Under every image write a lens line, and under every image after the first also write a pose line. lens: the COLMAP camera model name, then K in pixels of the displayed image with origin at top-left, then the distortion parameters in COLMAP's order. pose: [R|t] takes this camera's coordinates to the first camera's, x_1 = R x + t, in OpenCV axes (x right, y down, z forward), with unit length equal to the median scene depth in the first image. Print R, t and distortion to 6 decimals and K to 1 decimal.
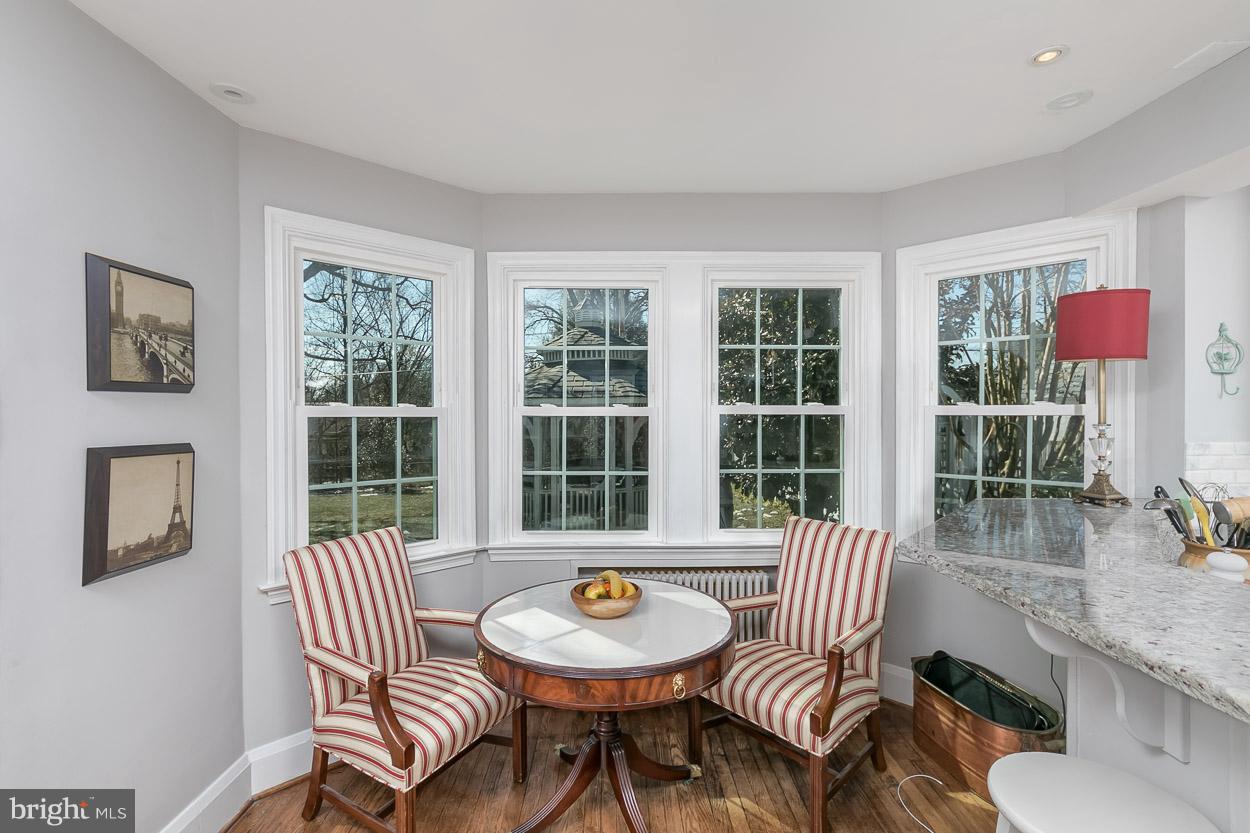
lens RADIAL K [[612.7, 0, 622.5], [0, 612.7, 413.9], [0, 0, 1]] dist [-0.000381, -0.001010]
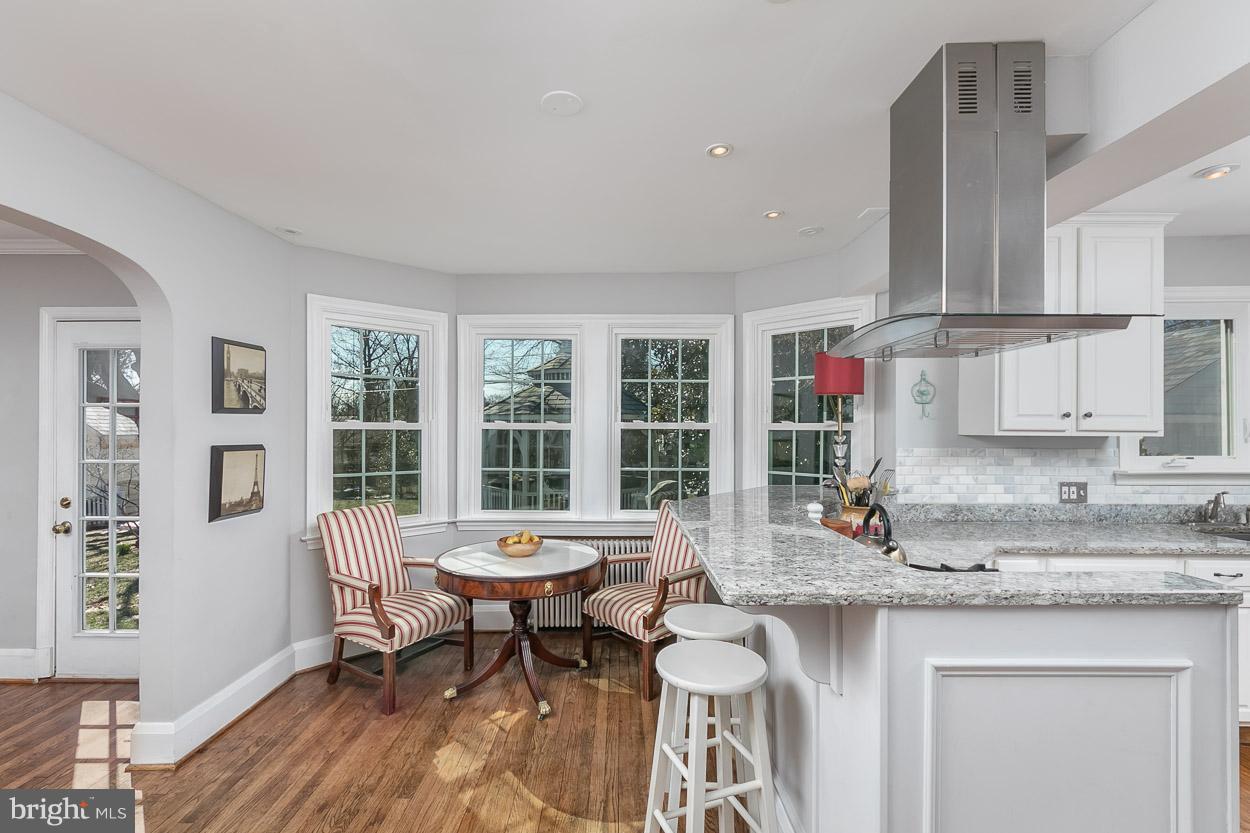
lens RADIAL K [[612.7, 0, 626.5], [0, 612.7, 421.5], [0, 0, 1]] dist [-0.000381, -0.001010]
pose [[0.999678, 0.004672, -0.024931, 0.282834], [-0.004928, 0.999936, -0.010224, -0.001527], [0.024881, 0.010343, 0.999637, -0.563915]]
